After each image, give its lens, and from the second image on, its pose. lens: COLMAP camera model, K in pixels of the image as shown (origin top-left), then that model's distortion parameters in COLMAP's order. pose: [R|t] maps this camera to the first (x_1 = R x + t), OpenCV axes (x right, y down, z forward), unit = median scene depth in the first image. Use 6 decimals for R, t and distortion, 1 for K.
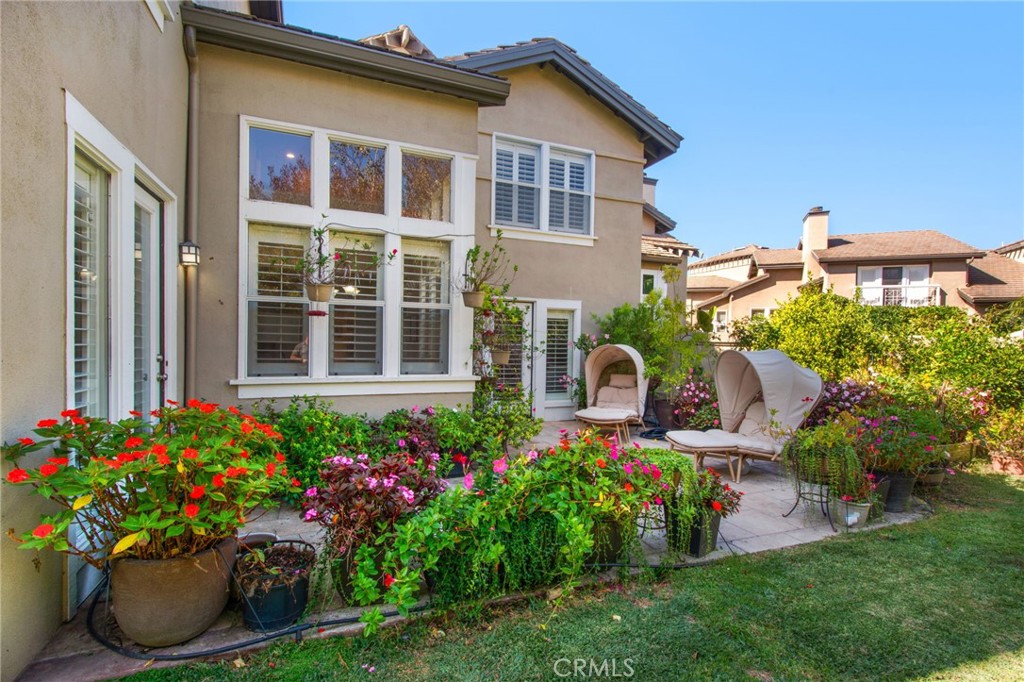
lens RADIAL K [[468.1, 0, 515.3], [0, 468.1, 349.8], [0, 0, 1]] dist [0.002729, 0.000005]
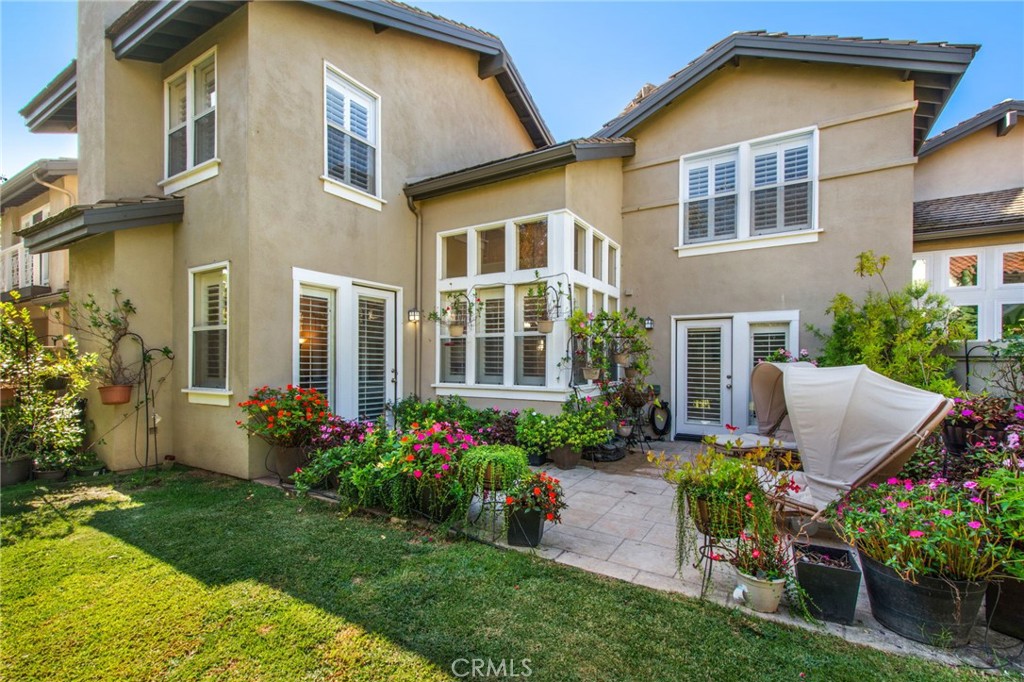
lens RADIAL K [[439.3, 0, 515.5], [0, 439.3, 357.9], [0, 0, 1]] dist [0.021121, -0.010627]
pose [[0.613227, -0.019242, -0.789672, 0.464804], [-0.005426, 0.999577, -0.028571, 0.006021], [0.789888, 0.021805, 0.612863, 0.124691]]
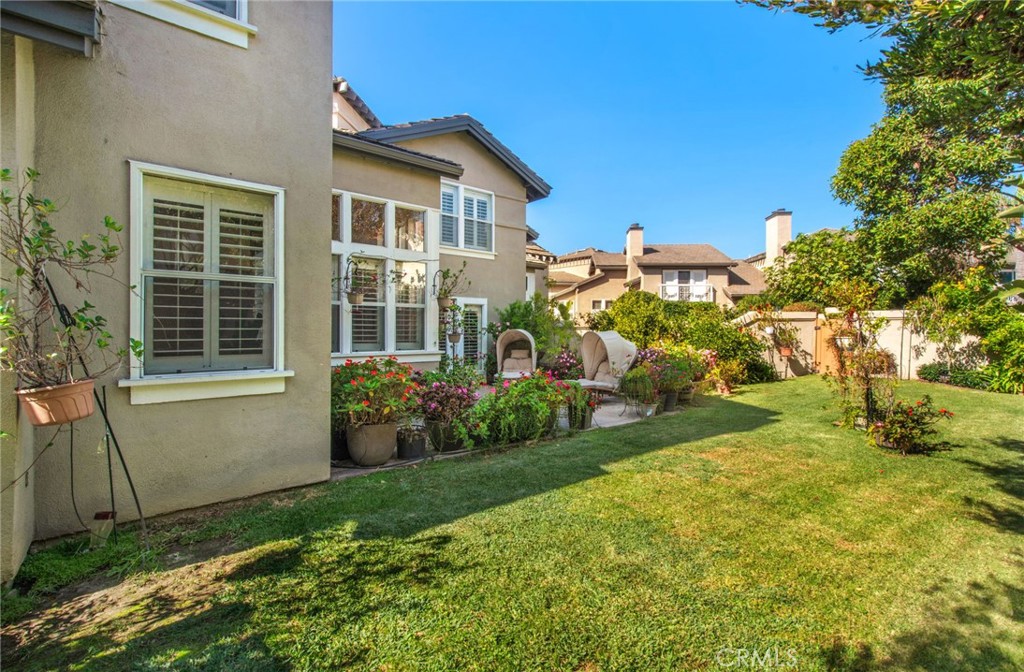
lens RADIAL K [[451.5, 0, 511.5], [0, 451.5, 325.7], [0, 0, 1]] dist [-0.001075, -0.000064]
pose [[0.956606, -0.011047, 0.291176, -0.187318], [0.017432, 0.999661, -0.019342, 0.003888], [-0.290863, 0.023579, 0.956474, -0.315775]]
